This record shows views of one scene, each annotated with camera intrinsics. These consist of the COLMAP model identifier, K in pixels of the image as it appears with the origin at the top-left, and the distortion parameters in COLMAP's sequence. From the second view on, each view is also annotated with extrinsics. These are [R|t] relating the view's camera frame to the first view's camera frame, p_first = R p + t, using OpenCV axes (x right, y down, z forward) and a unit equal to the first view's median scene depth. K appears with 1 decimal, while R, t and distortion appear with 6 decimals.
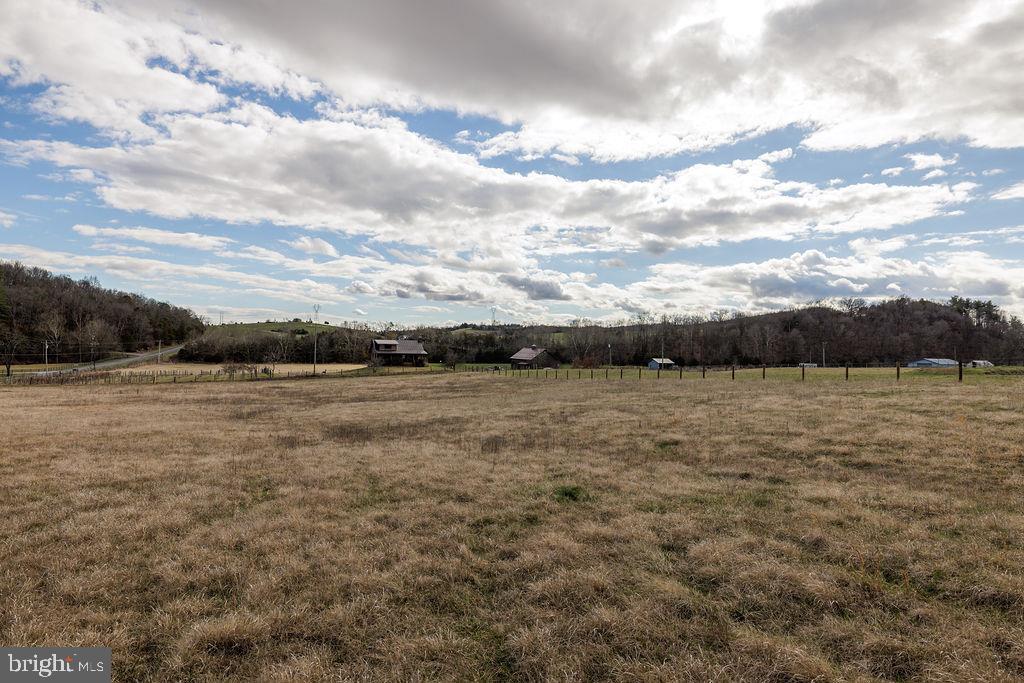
lens RADIAL K [[536.2, 0, 511.9], [0, 536.2, 343.1], [0, 0, 1]] dist [0.007602, -0.008970]
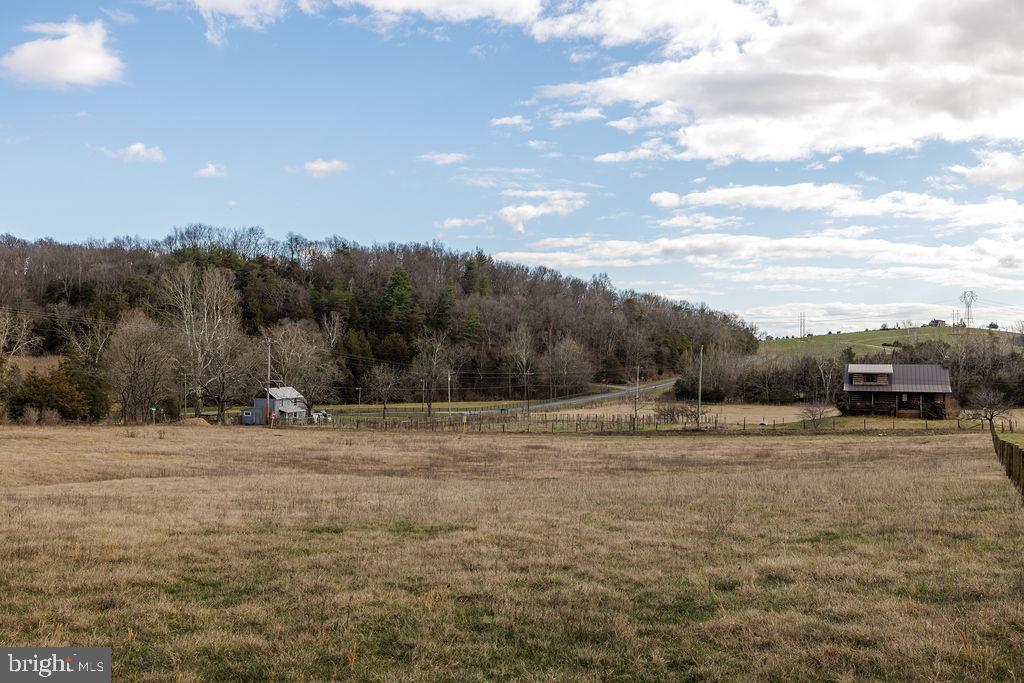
lens RADIAL K [[1019.1, 0, 499.8], [0, 1019.1, 402.8], [0, 0, 1]] dist [-0.039487, 0.000000]
pose [[0.651661, 0.016251, -0.758336, 1.575041], [0.011370, 0.999449, 0.031189, -0.016844], [0.758425, -0.028947, 0.651117, 0.766034]]
